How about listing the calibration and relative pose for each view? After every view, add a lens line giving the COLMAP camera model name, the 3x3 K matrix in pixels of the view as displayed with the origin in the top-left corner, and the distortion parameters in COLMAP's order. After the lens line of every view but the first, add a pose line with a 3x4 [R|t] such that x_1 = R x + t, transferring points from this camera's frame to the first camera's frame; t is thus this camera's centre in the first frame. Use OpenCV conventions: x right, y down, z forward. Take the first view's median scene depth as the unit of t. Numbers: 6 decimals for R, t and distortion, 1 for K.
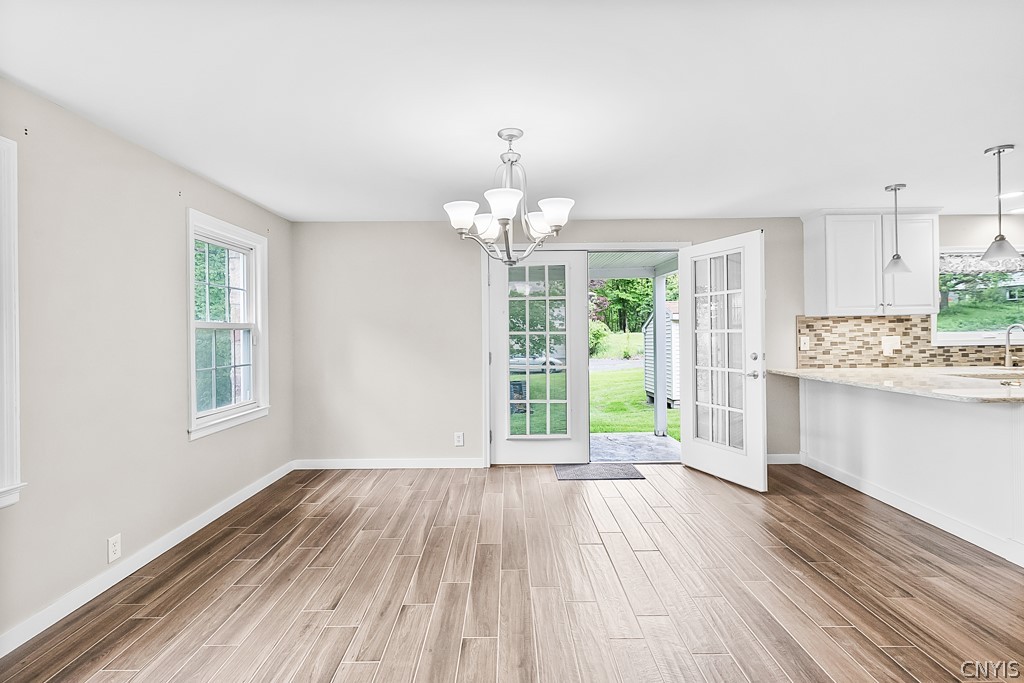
lens RADIAL K [[489.7, 0, 508.3], [0, 489.7, 328.5], [0, 0, 1]] dist [0.002991, -0.000241]
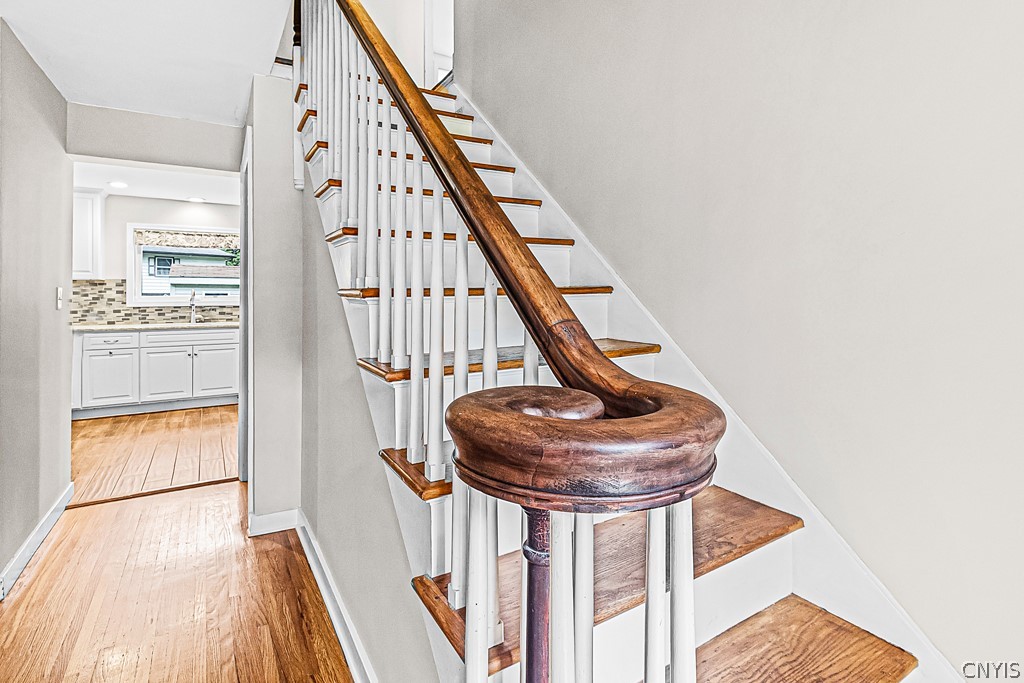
lens RADIAL K [[506.1, 0, 509.4], [0, 506.1, 295.5], [0, 0, 1]] dist [-0.000073, 0.000237]
pose [[0.854942, 0.012312, 0.518578, 1.018819], [-0.012955, 0.999913, -0.002383, -0.000163], [-0.518563, -0.004681, 0.855027, -0.518435]]
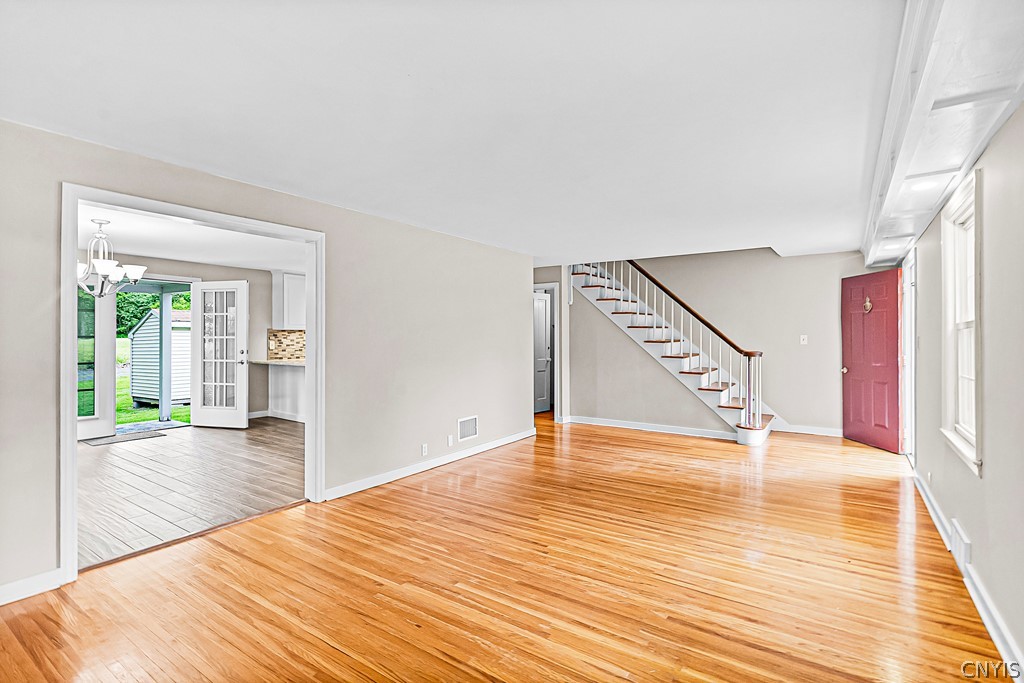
lens RADIAL K [[483.7, 0, 507.2], [0, 483.7, 338.6], [0, 0, 1]] dist [-0.000010, 0.000077]
pose [[0.567329, 0.010884, 0.823420, -0.320556], [-0.015642, 0.999875, -0.002438, -0.001059], [-0.823343, -0.011497, 0.567428, -0.634740]]
